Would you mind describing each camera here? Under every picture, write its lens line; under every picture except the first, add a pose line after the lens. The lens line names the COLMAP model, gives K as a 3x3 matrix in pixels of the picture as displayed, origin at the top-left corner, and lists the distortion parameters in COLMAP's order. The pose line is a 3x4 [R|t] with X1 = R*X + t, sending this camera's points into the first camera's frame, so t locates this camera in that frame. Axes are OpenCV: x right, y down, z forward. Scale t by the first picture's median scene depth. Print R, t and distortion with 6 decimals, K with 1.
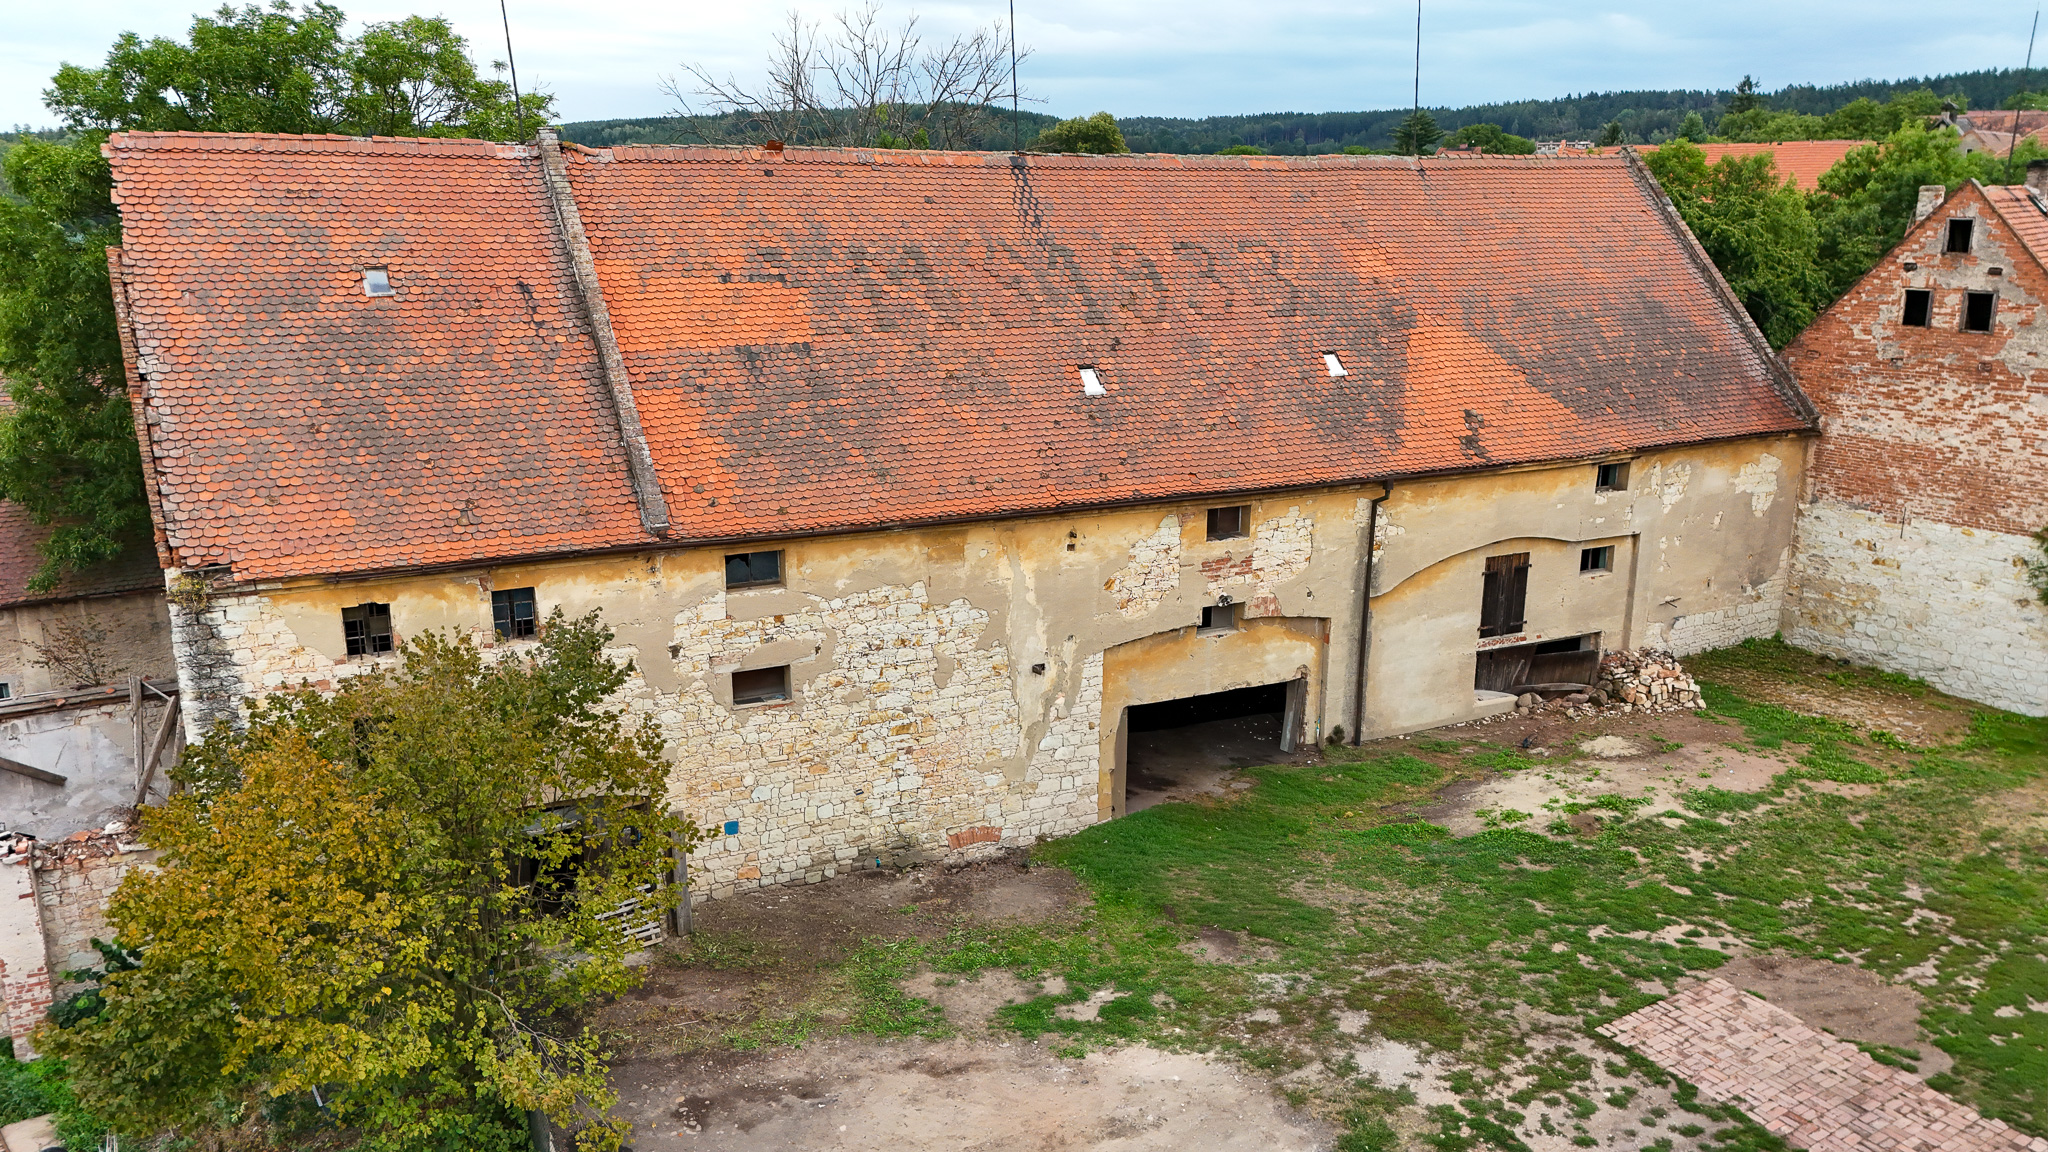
lens RADIAL K [[1496.7, 0, 1021.0], [0, 1496.7, 577.8], [0, 0, 1]] dist [0.083304, -0.082866]
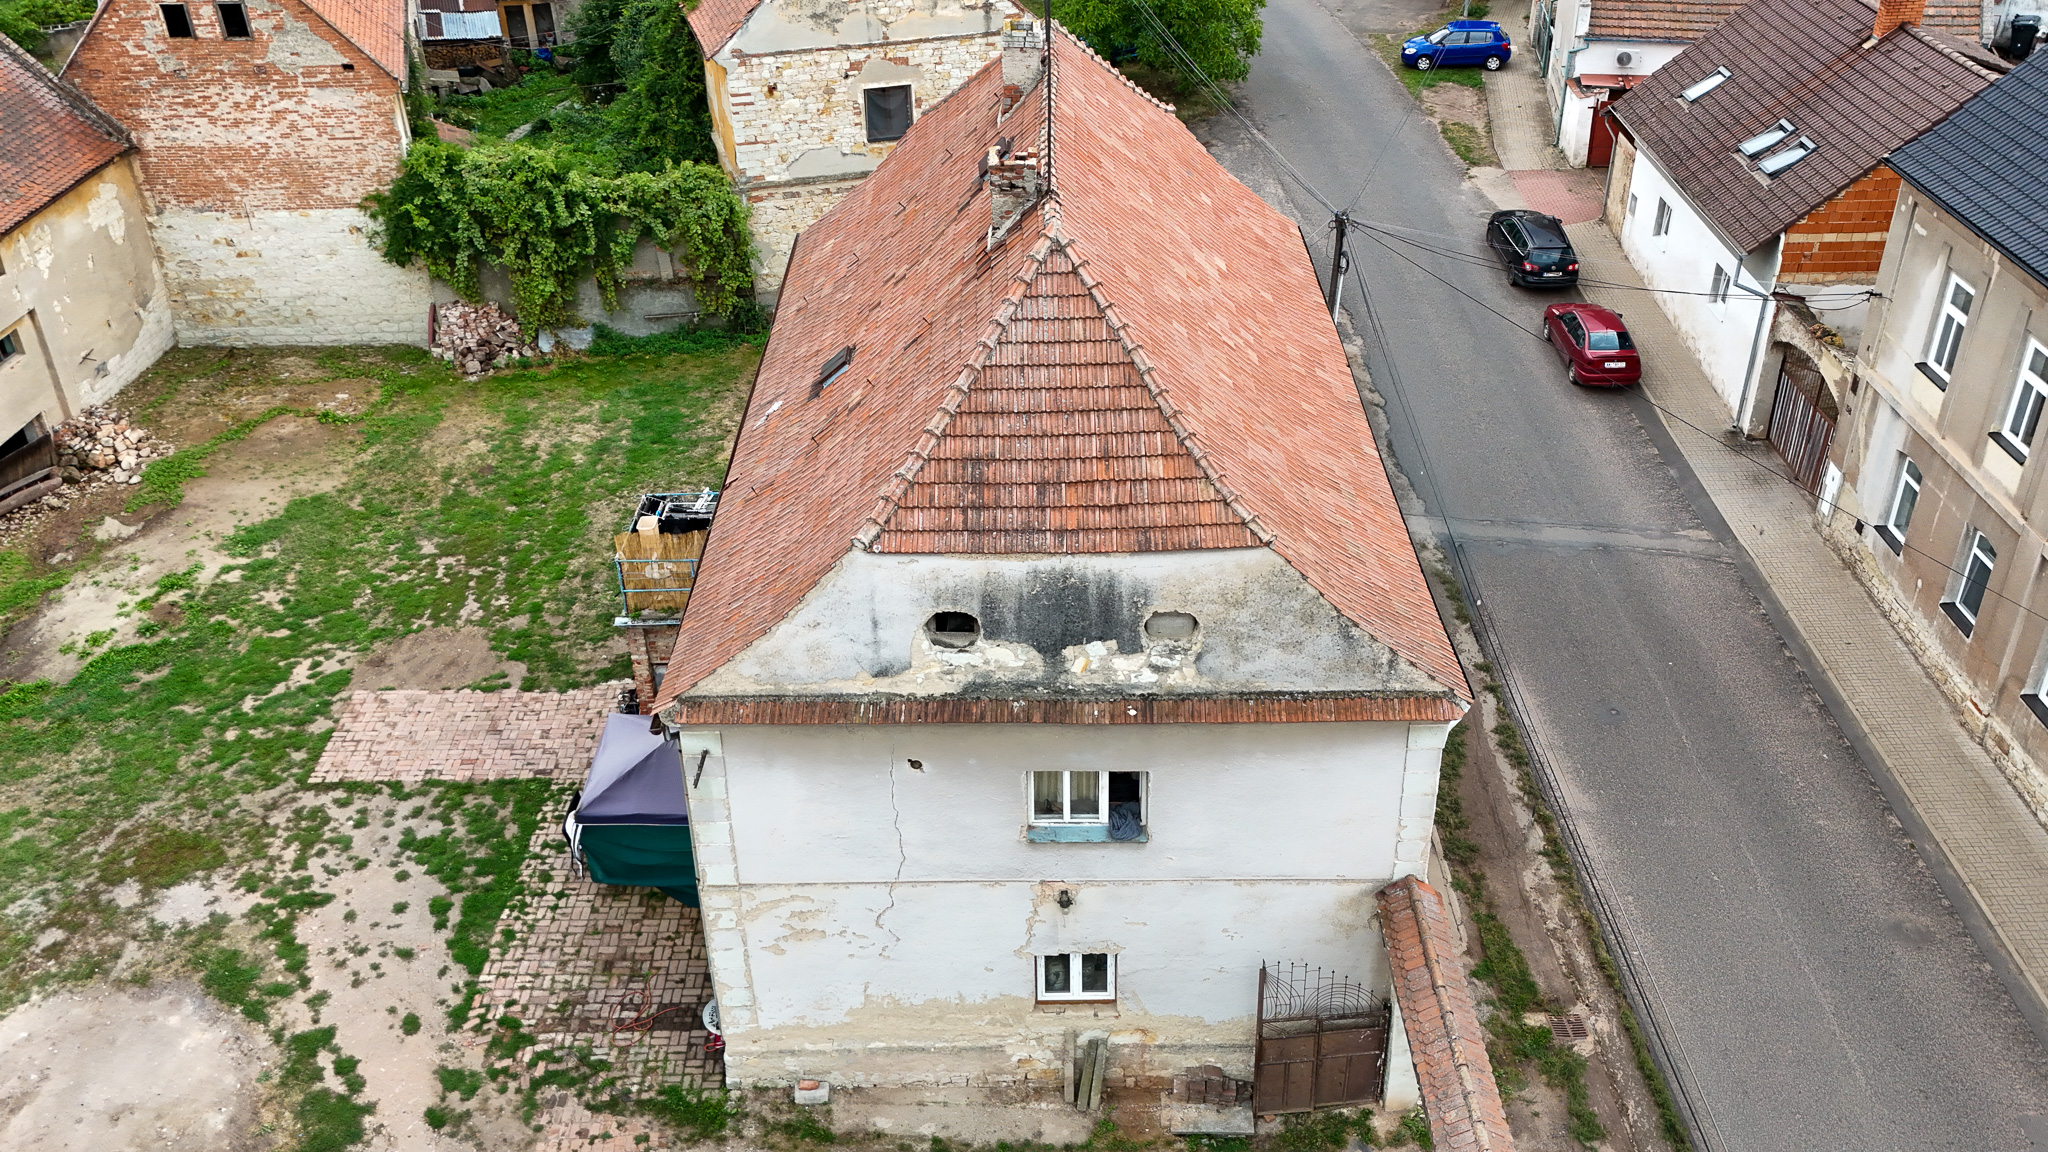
lens RADIAL K [[1759.4, 0, 1071.9], [0, 1759.4, 565.6], [0, 0, 1]] dist [0.059416, -0.033484]
pose [[0.482310, -0.459381, 0.745886, -0.266468], [0.218760, 0.887653, 0.405236, -0.256702], [-0.848246, -0.032279, 0.528618, -0.246319]]
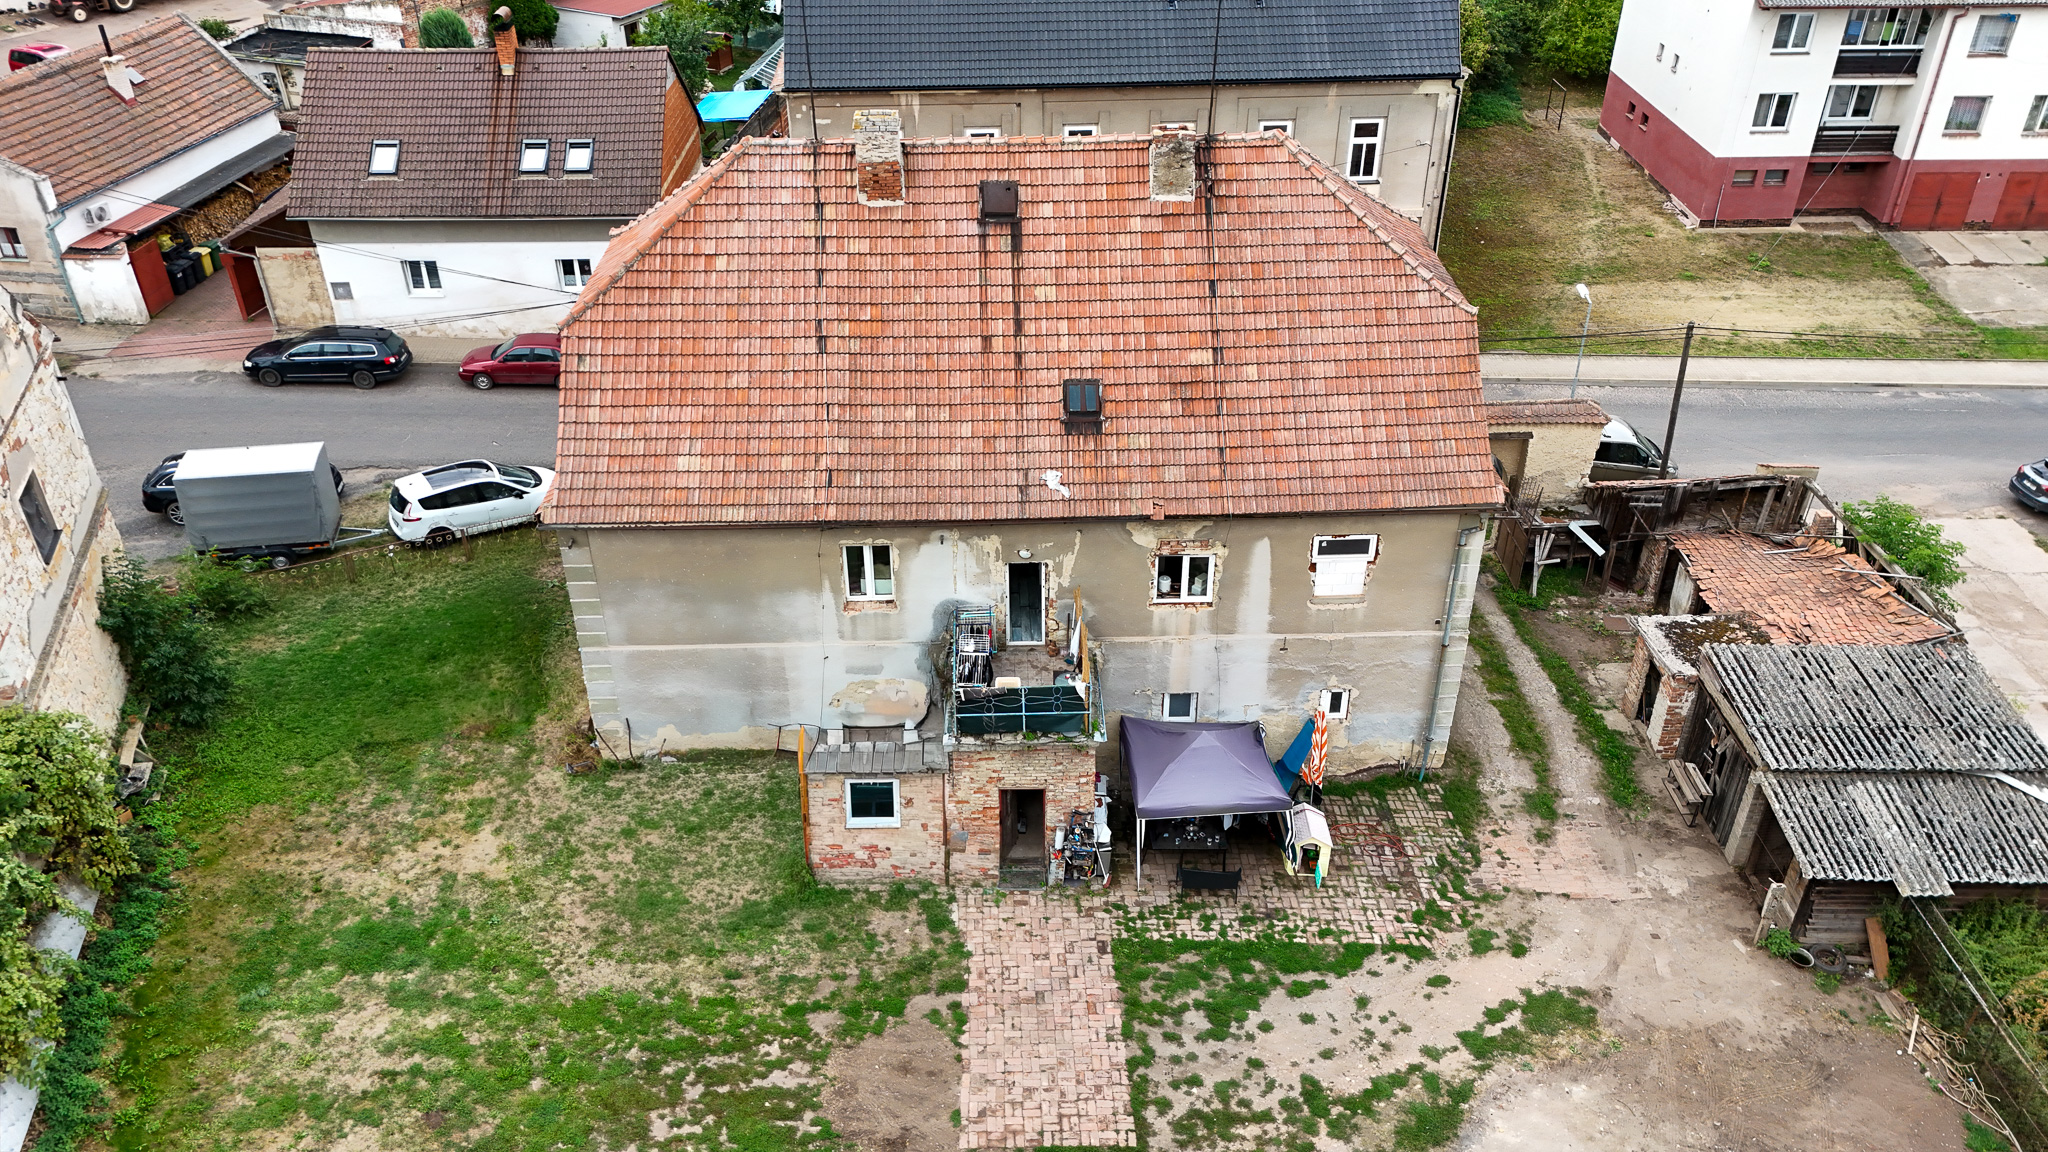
lens RADIAL K [[1496.7, 0, 1025.9], [0, 1496.7, 570.6], [0, 0, 1]] dist [0.083304, -0.082866]
pose [[-0.879370, -0.245902, 0.407725, 0.088667], [0.125626, 0.706148, 0.696830, -0.602049], [-0.459266, 0.663993, -0.590074, 1.126817]]
